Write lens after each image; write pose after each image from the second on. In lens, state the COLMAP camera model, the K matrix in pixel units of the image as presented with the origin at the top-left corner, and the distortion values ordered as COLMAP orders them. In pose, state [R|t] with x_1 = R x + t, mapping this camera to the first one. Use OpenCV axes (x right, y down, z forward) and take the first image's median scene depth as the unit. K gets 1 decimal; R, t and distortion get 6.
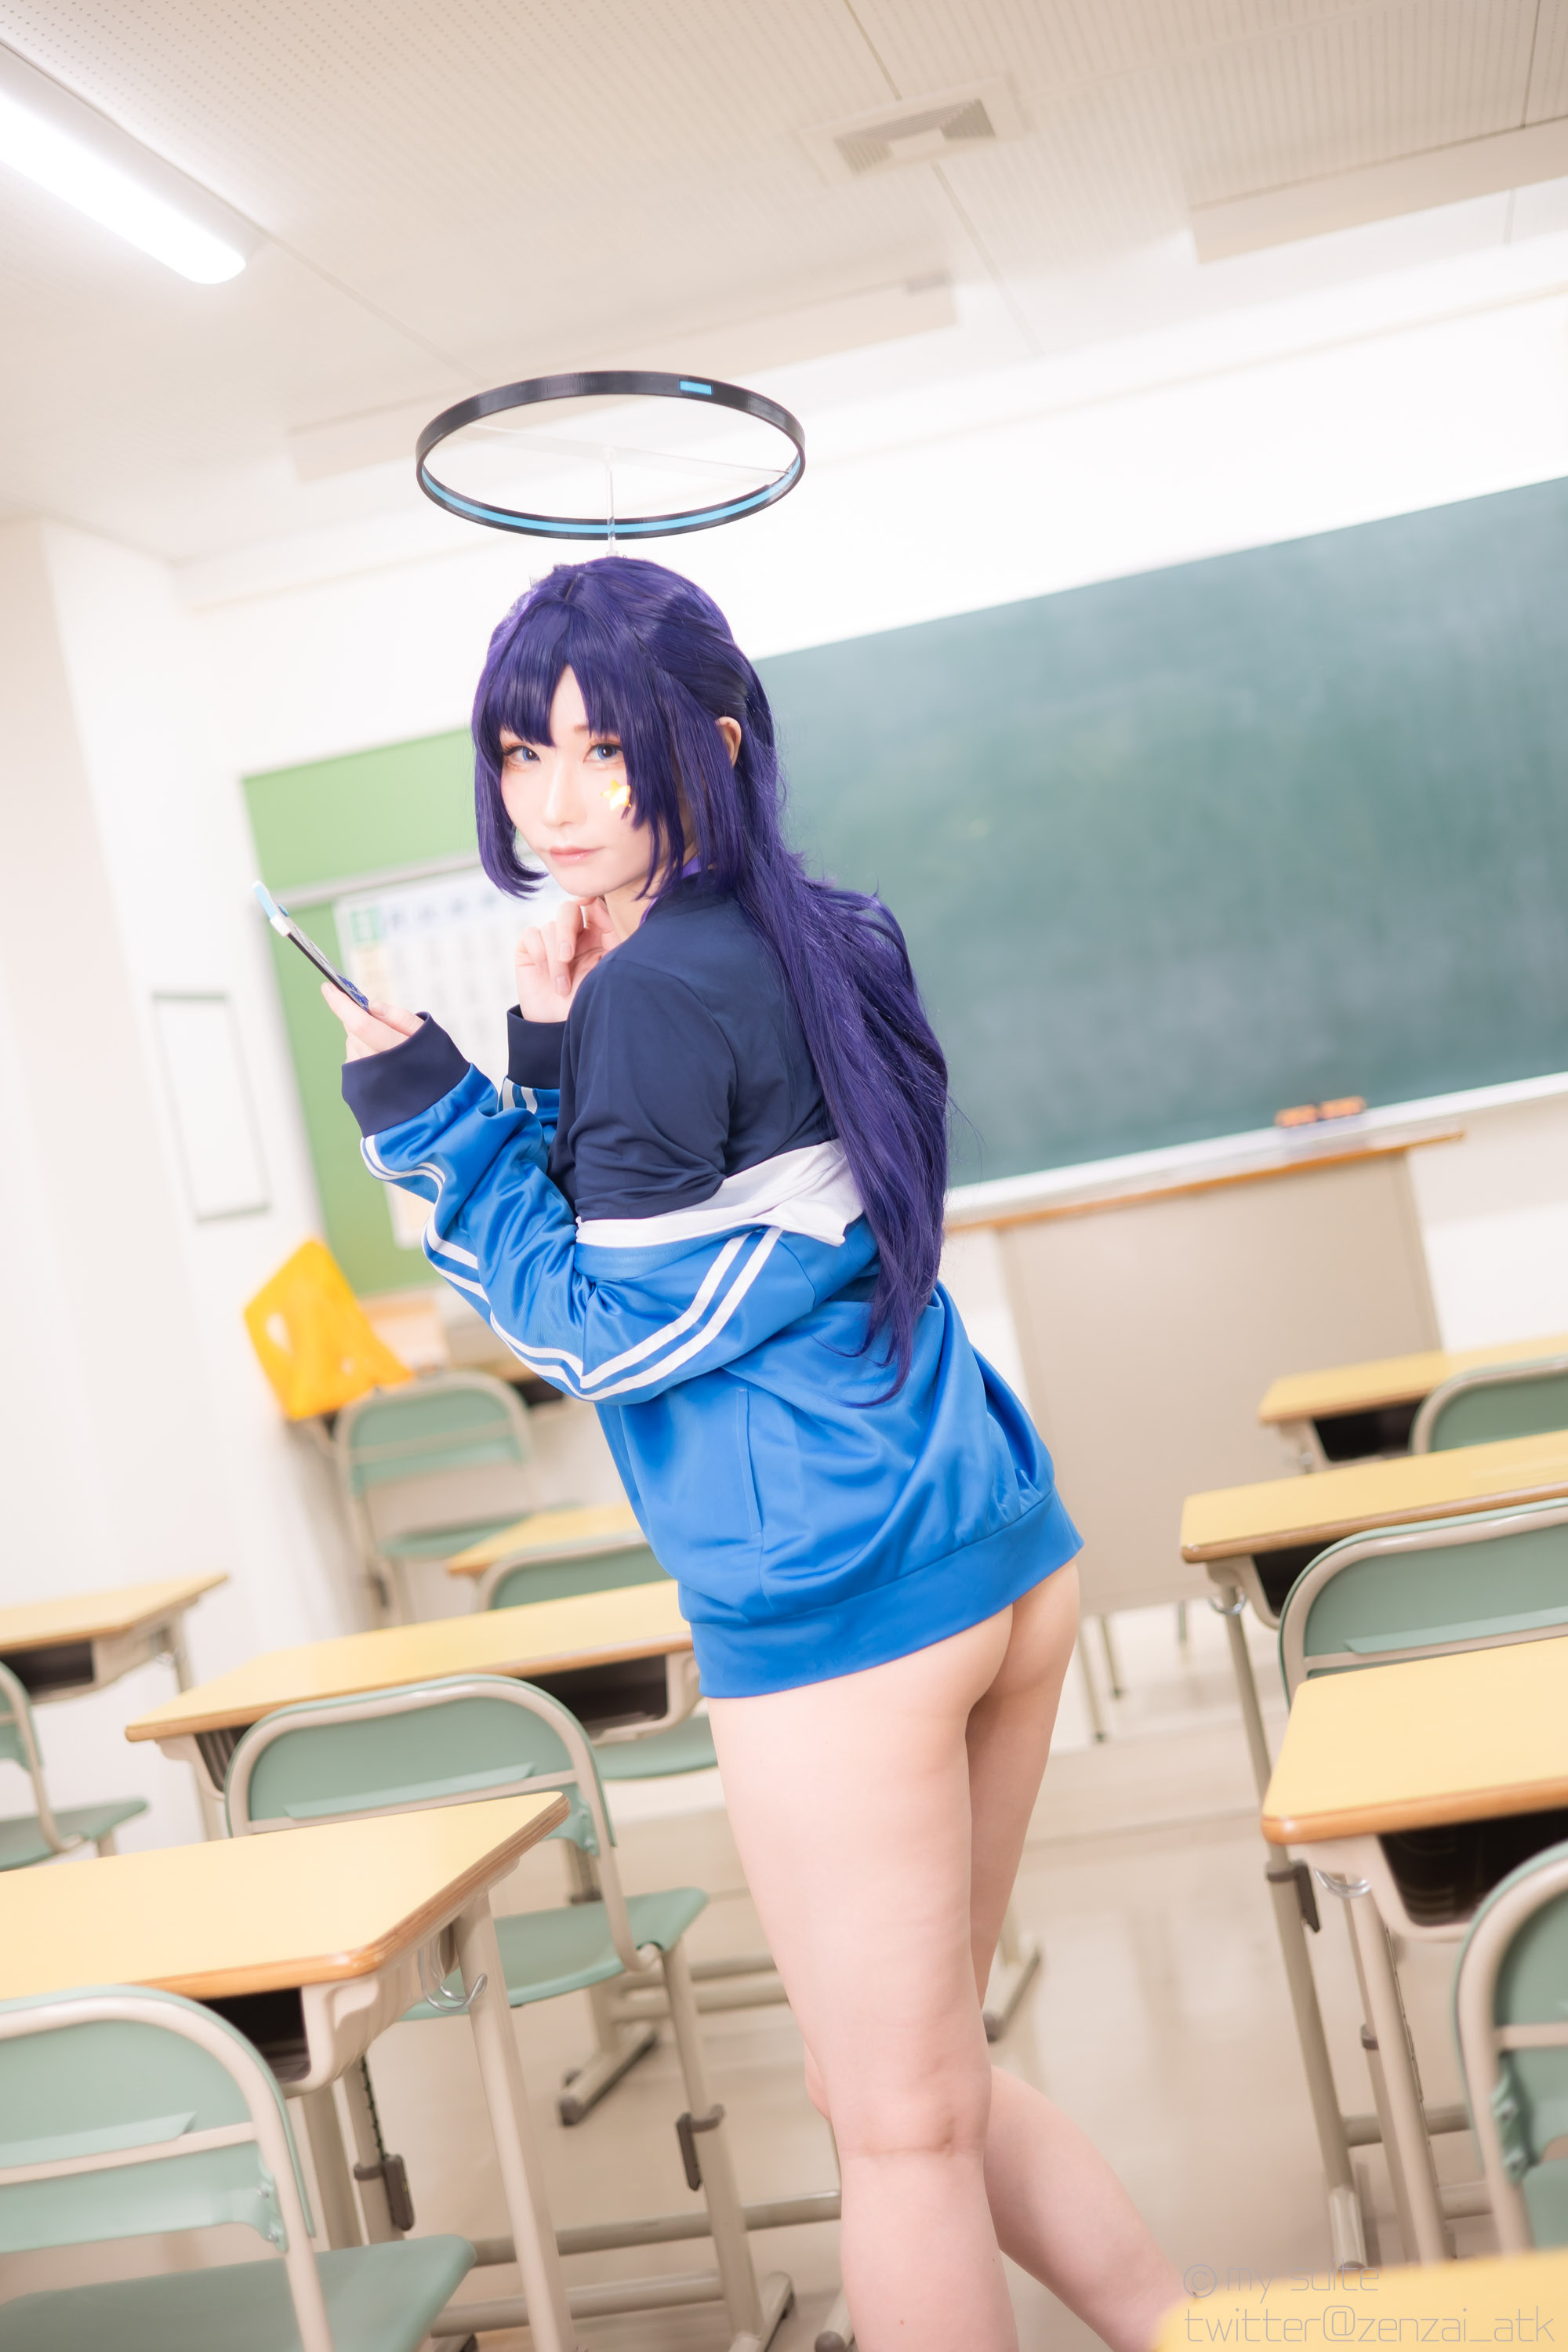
lens RADIAL K [[3364.1, 0, 784.7], [0, 3364.1, 1171.6], [0, 0, 1]] dist [0.015524, 0.000000]
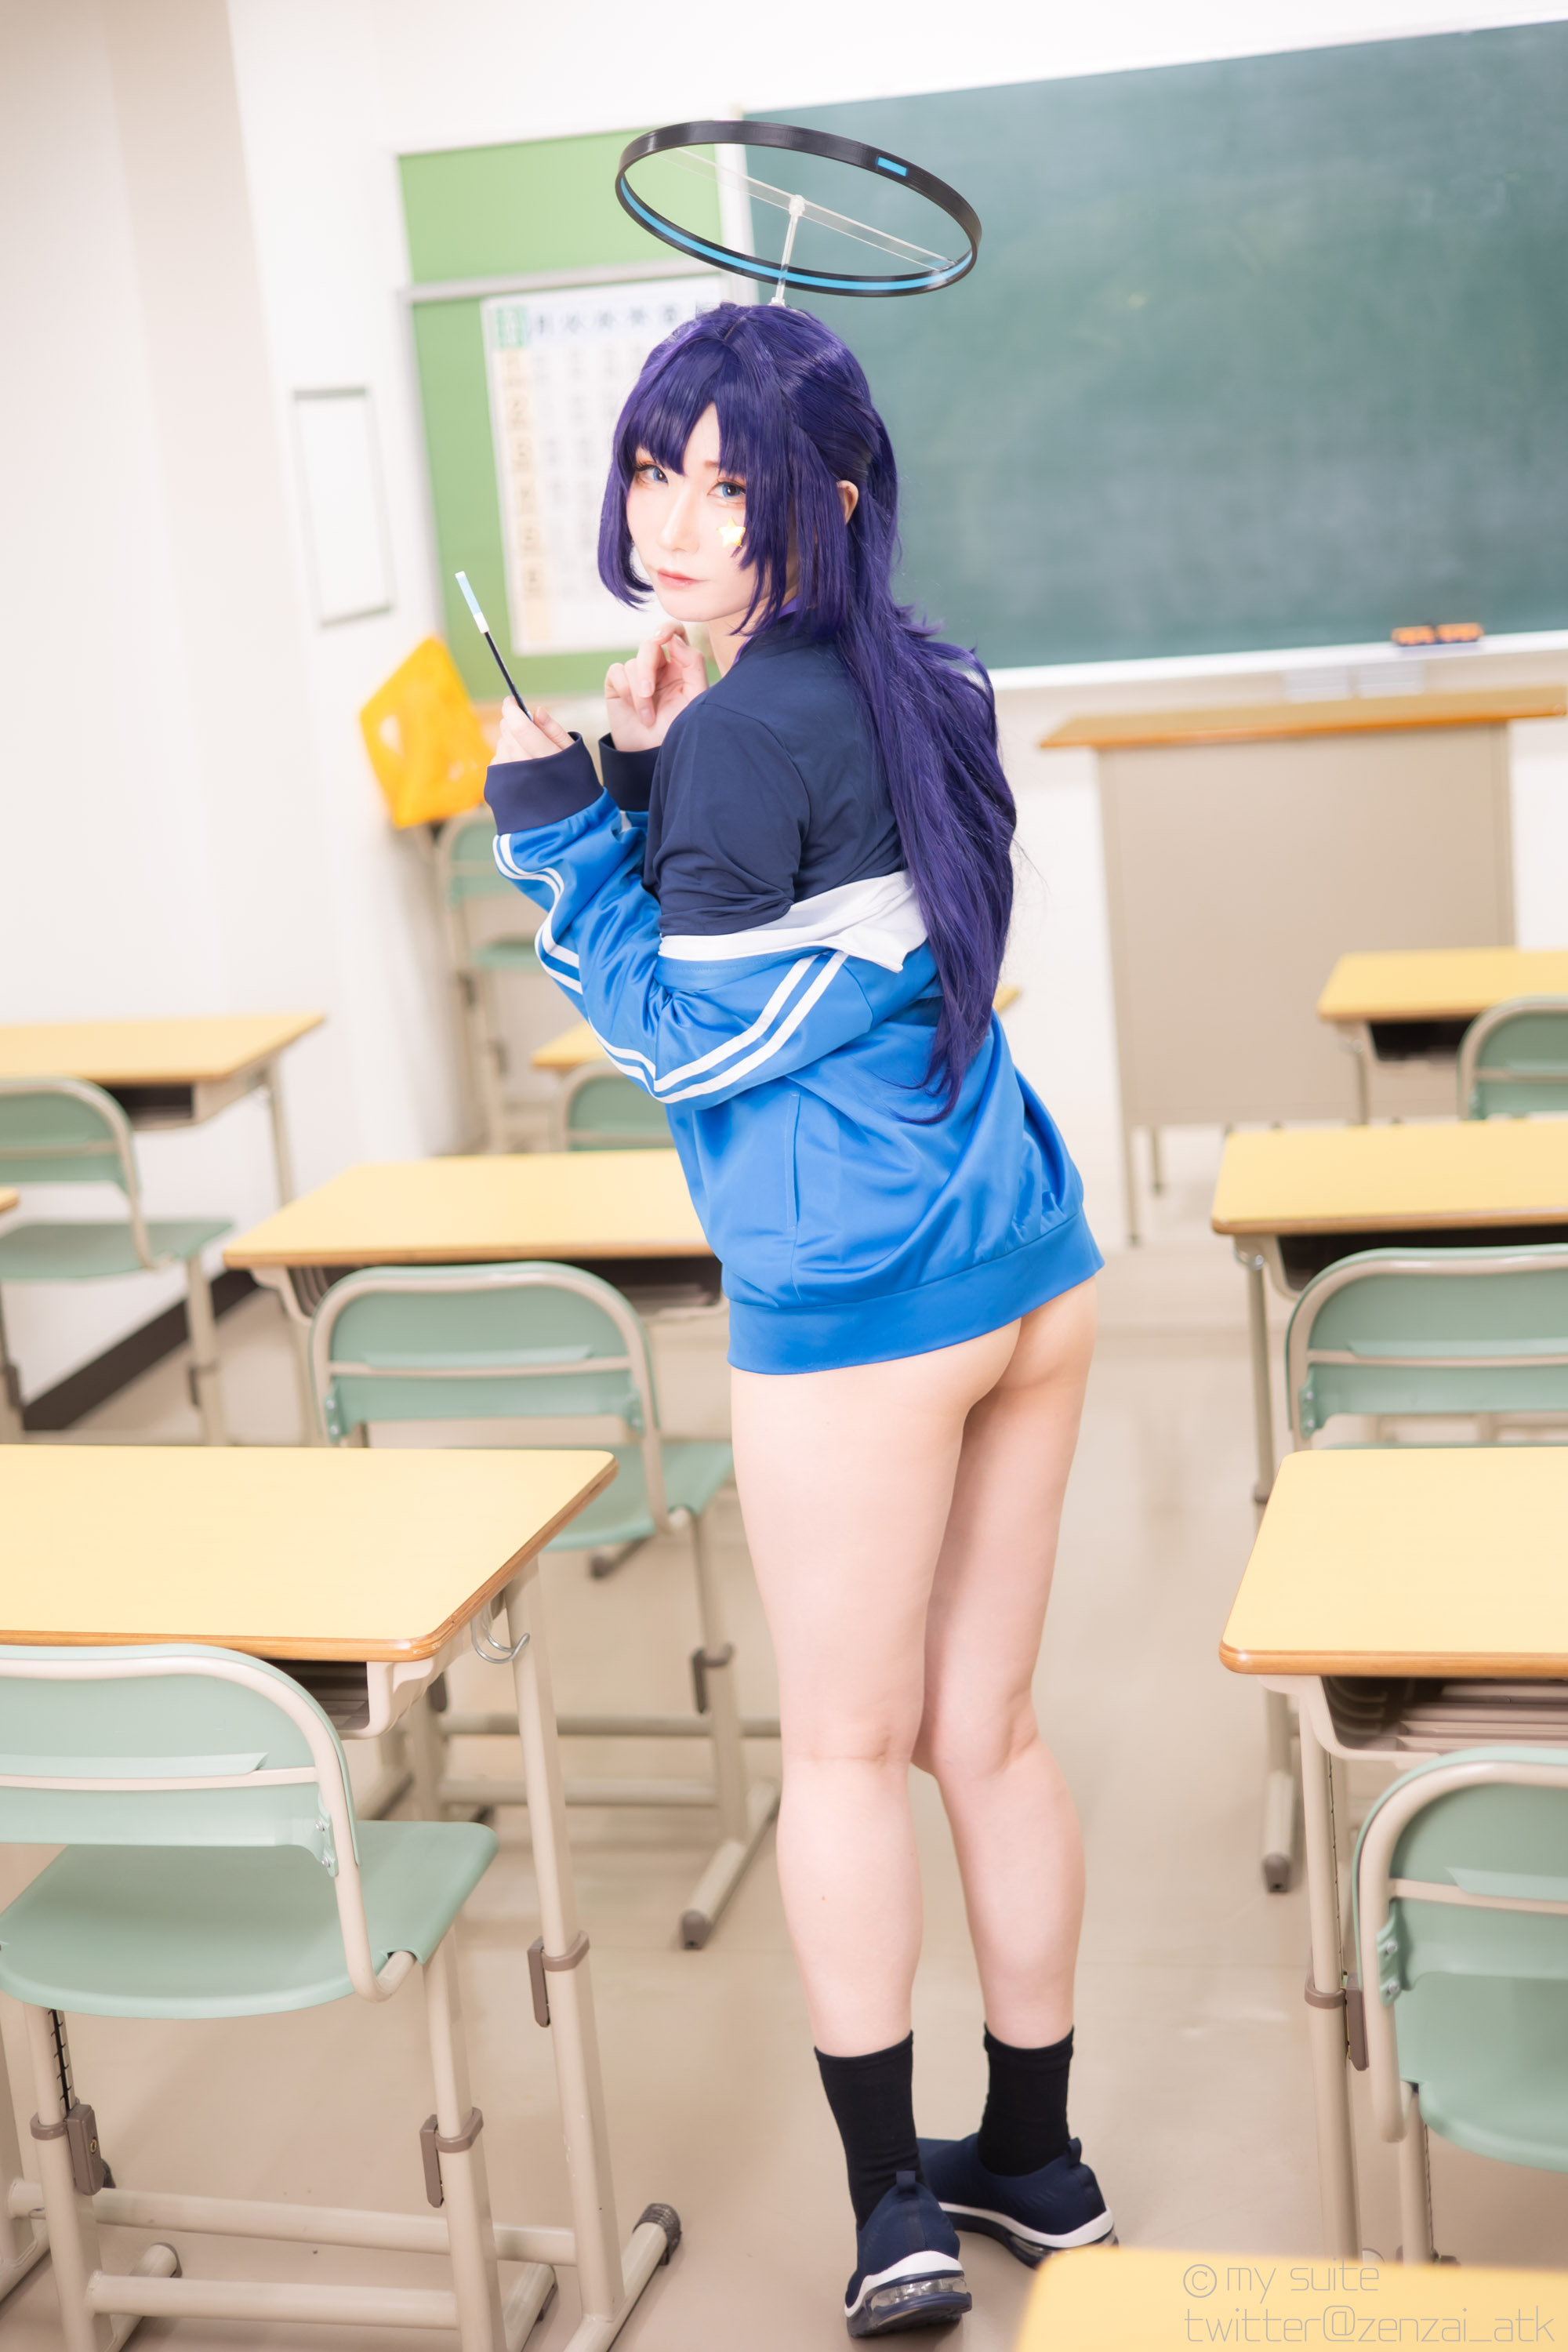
lens RADIAL K [[3364.1, 0, 789.4], [0, 3364.1, 1186.5], [0, 0, 1]] dist [0.015524, 0.000000]
pose [[0.993647, 0.111767, -0.013171, -0.001904], [-0.105879, 0.968075, 0.227201, -0.086914], [0.038144, -0.224363, 0.973759, -0.030880]]
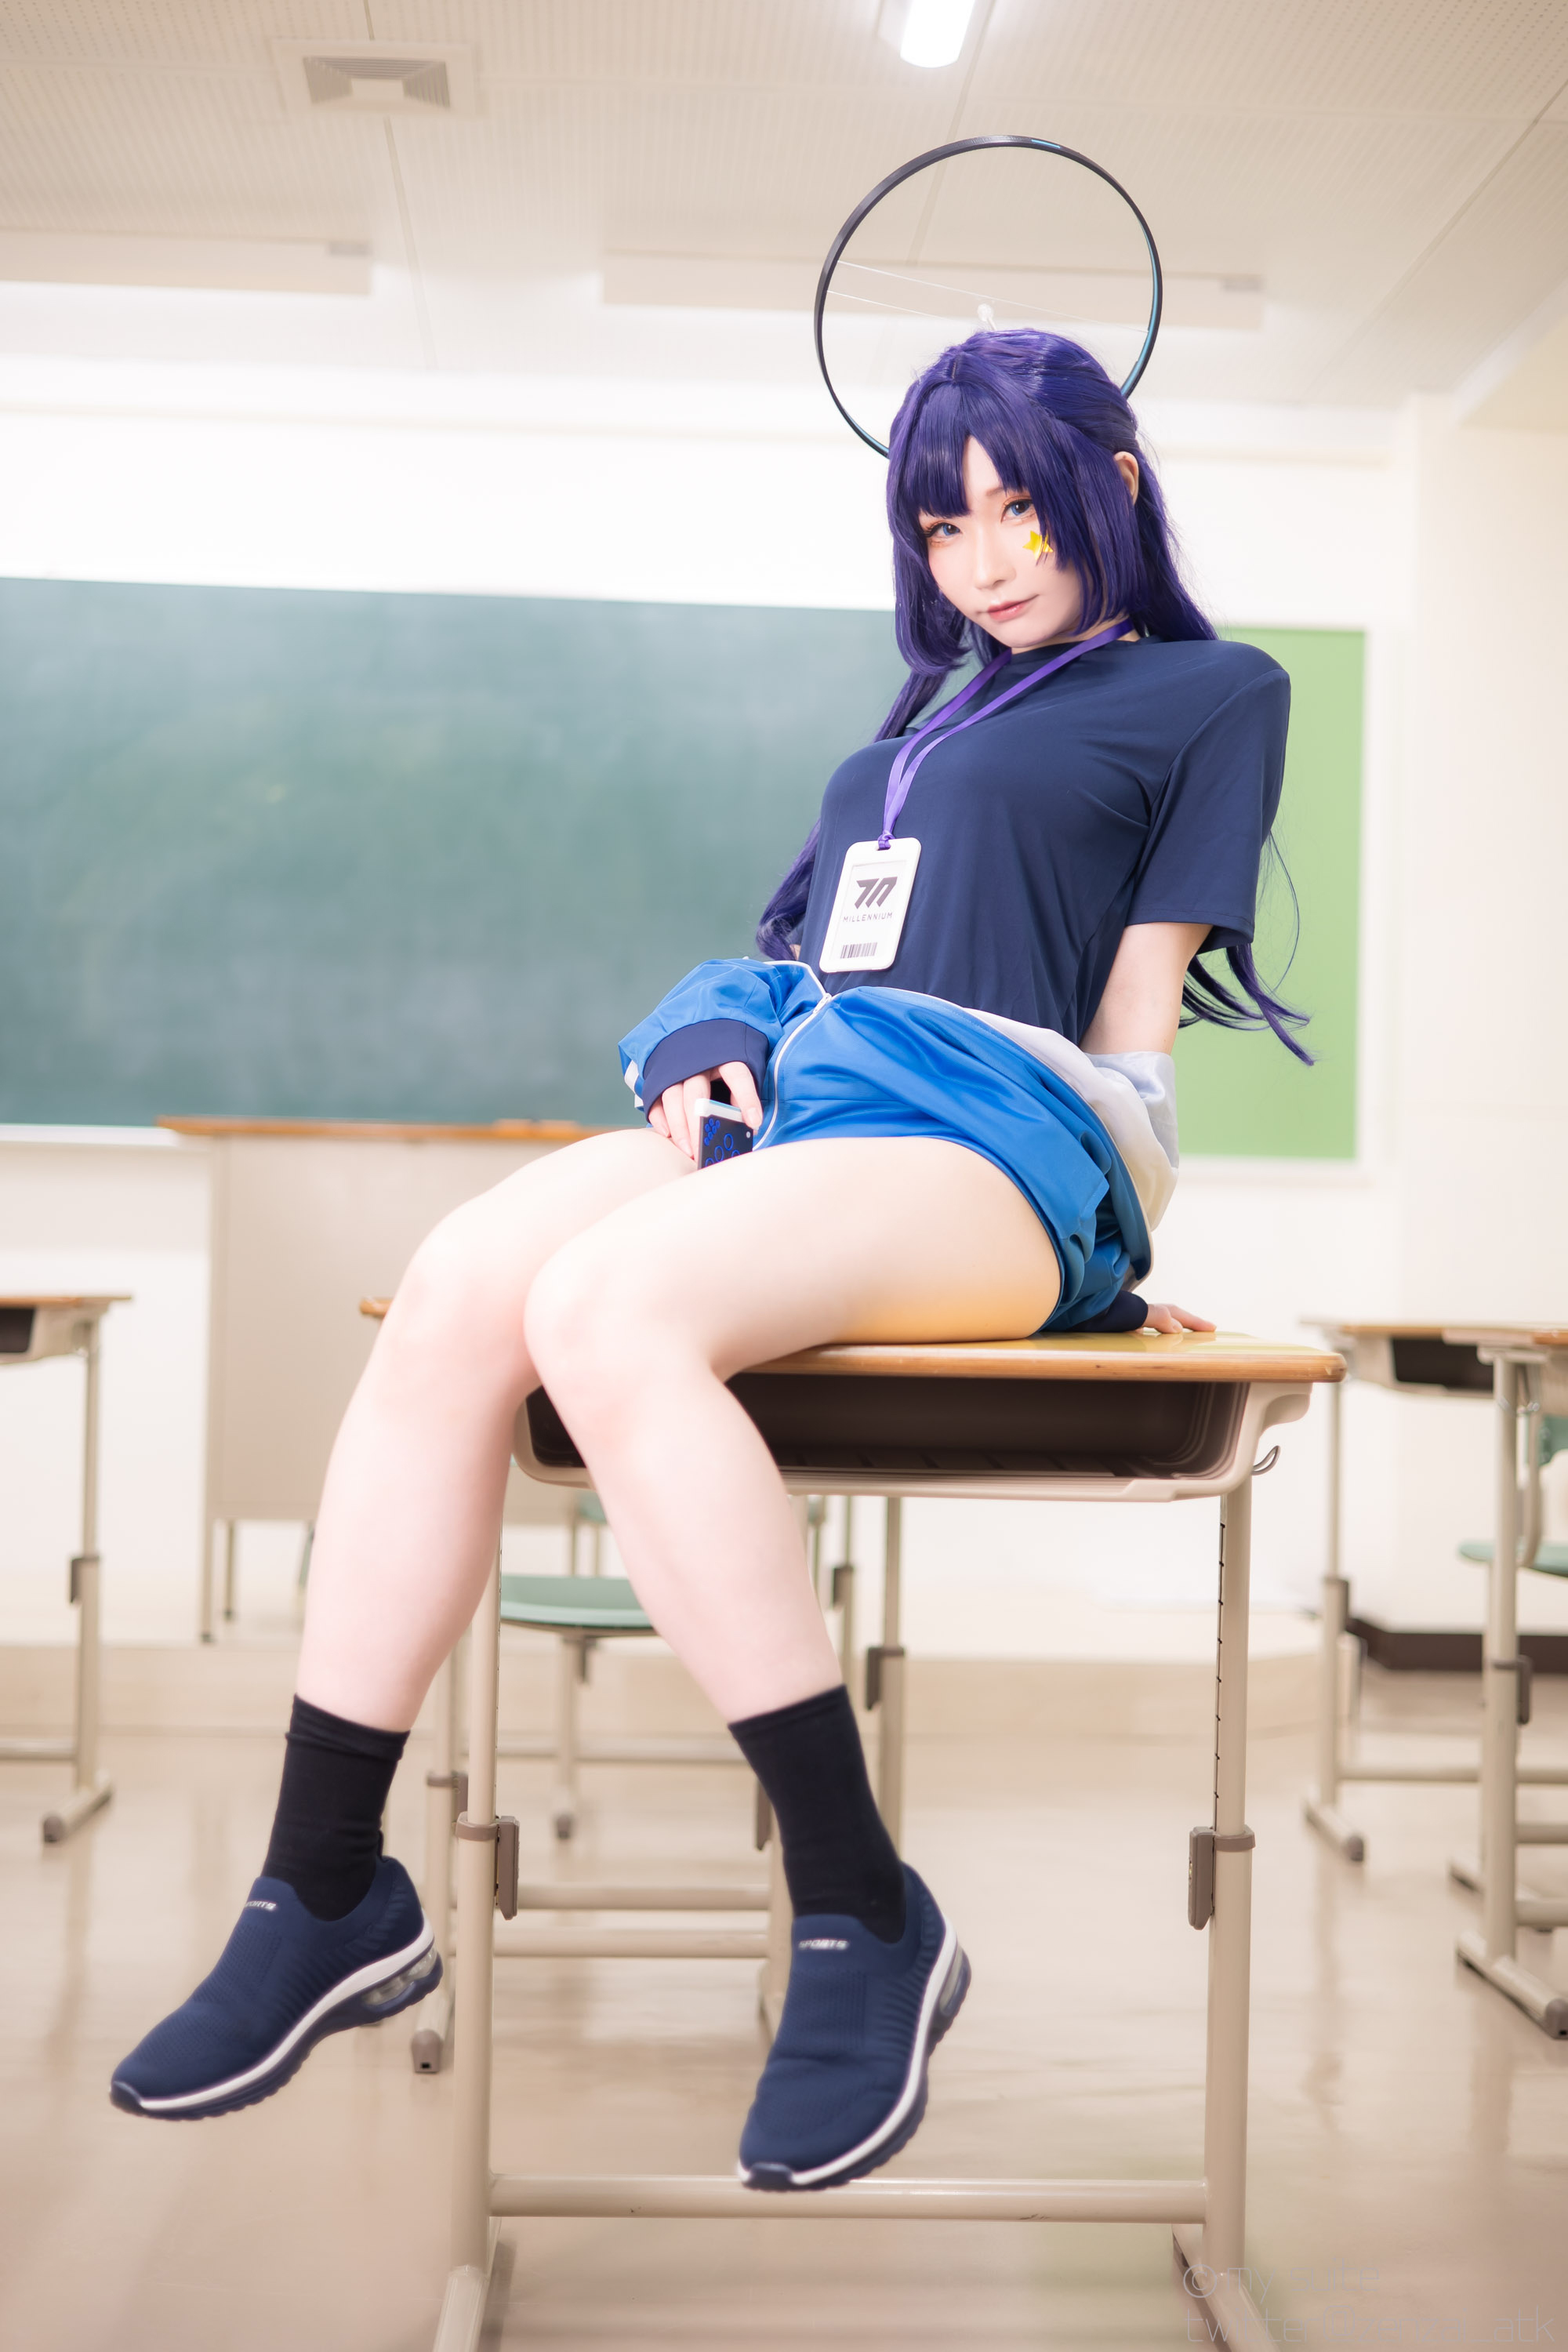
lens RADIAL K [[3364.1, 0, 824.4], [0, 3364.1, 1181.1], [0, 0, 1]] dist [0.015524, 0.000000]
pose [[0.945134, 0.221450, 0.240168, -0.006887], [-0.206691, 0.974679, -0.085325, 0.092001], [-0.252982, 0.031003, 0.966974, -0.054597]]
